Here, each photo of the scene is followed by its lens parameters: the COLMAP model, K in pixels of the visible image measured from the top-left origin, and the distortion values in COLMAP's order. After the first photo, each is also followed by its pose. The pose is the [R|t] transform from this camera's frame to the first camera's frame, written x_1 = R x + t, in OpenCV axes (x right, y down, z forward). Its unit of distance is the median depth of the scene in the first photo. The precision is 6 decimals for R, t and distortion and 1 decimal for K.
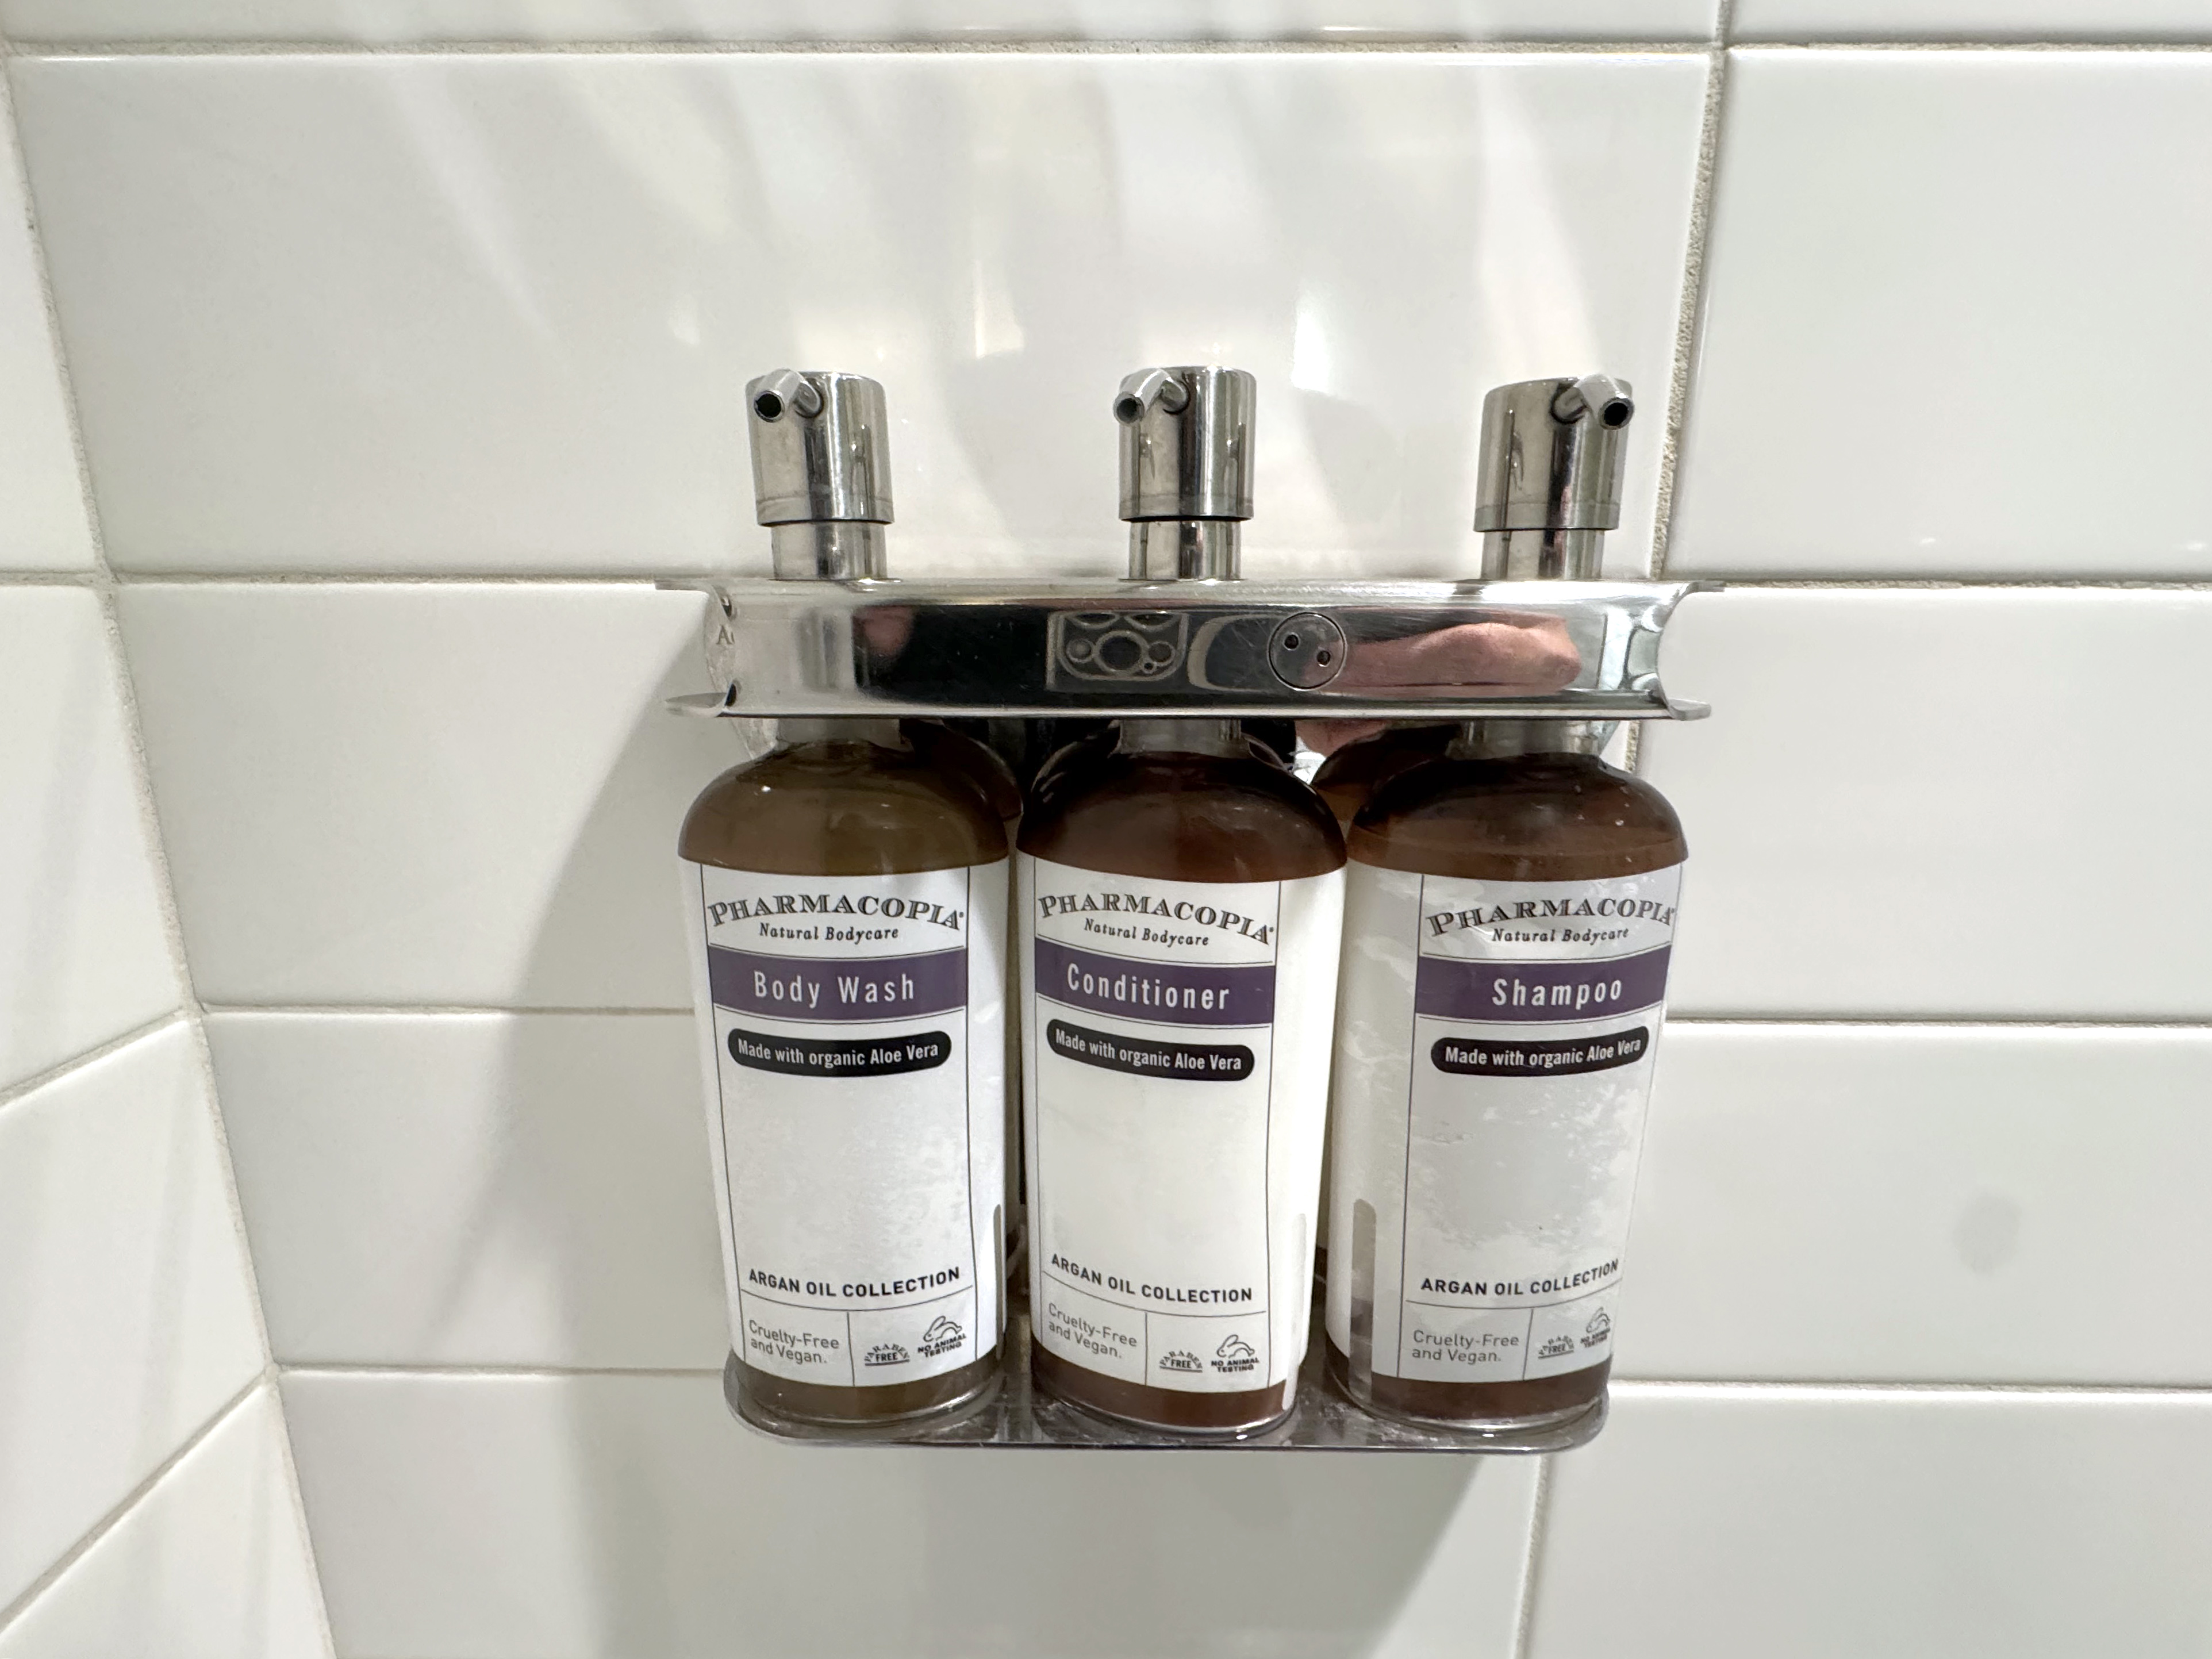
lens RADIAL K [[963.1, 0, 1100.0], [0, 963.1, 823.7], [0, 0, 1]] dist [0.005600, -0.000076]
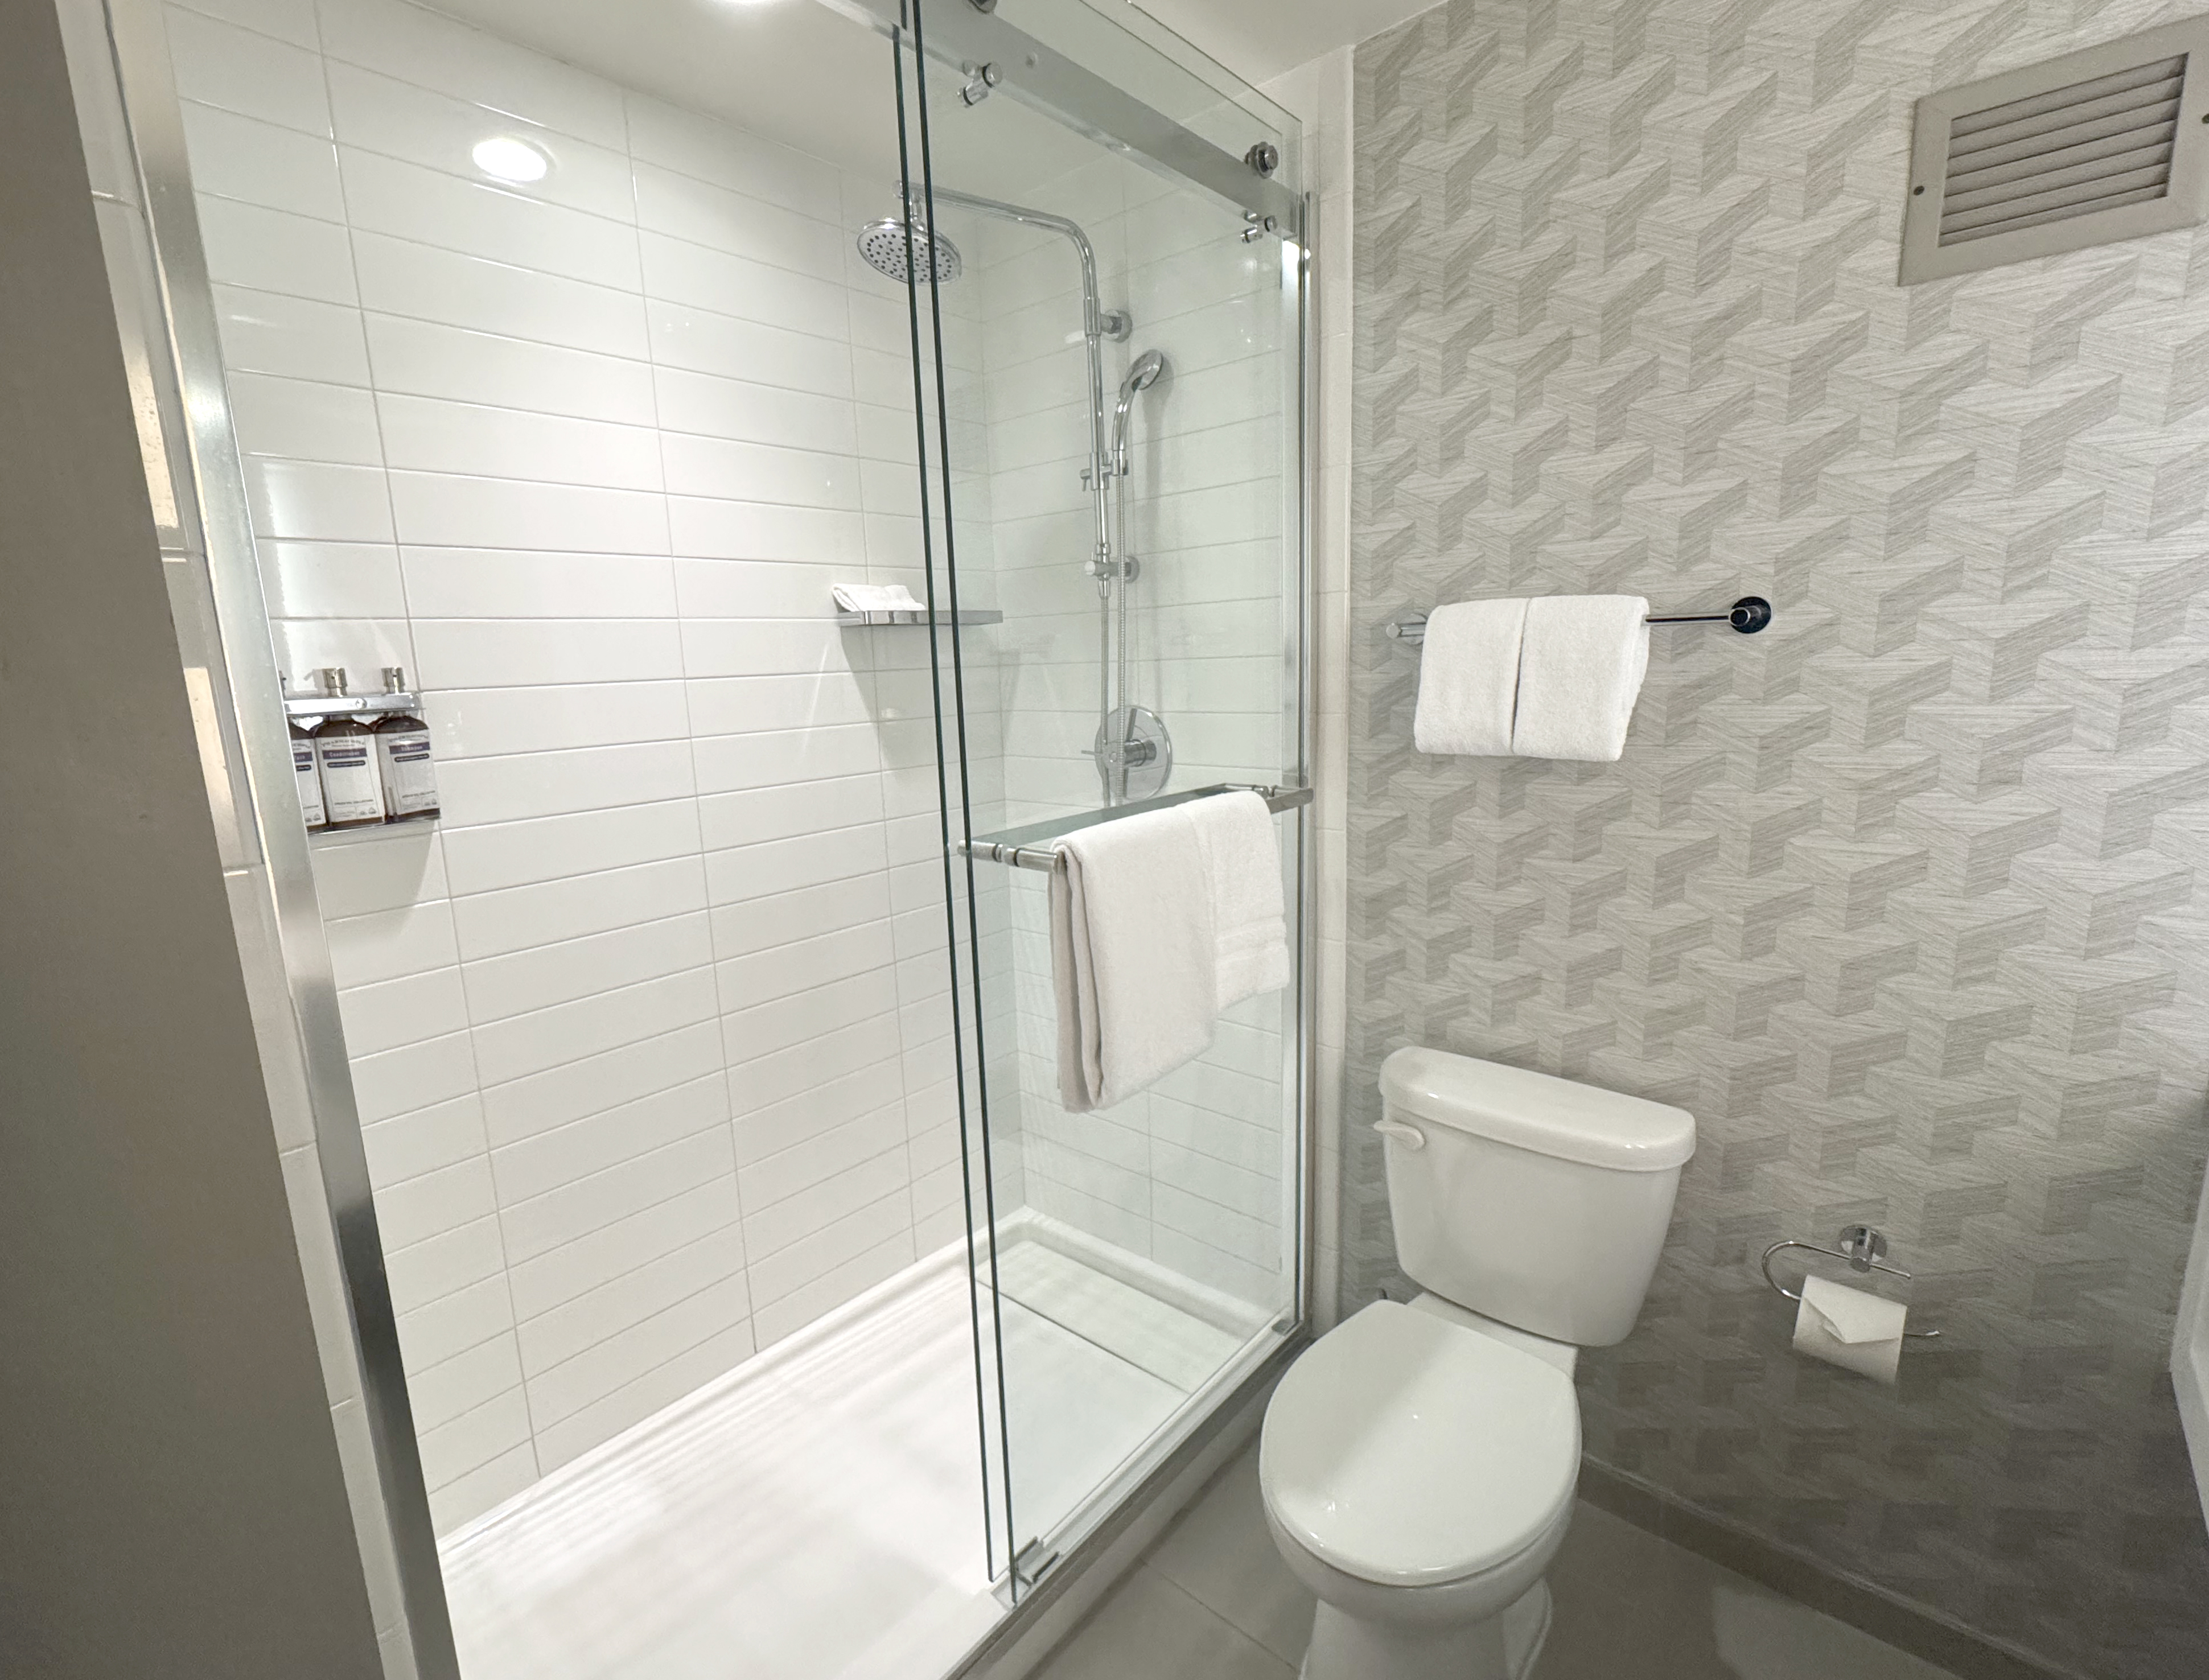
lens RADIAL K [[1040.2, 0, 1092.6], [0, 1040.2, 848.7], [0, 0, 1]] dist [-0.003458, -0.002018]
pose [[0.657777, -0.173612, 0.732932, -1.971075], [0.202199, 0.978056, 0.050210, 1.527847], [-0.725566, 0.115171, 0.678447, -7.762005]]
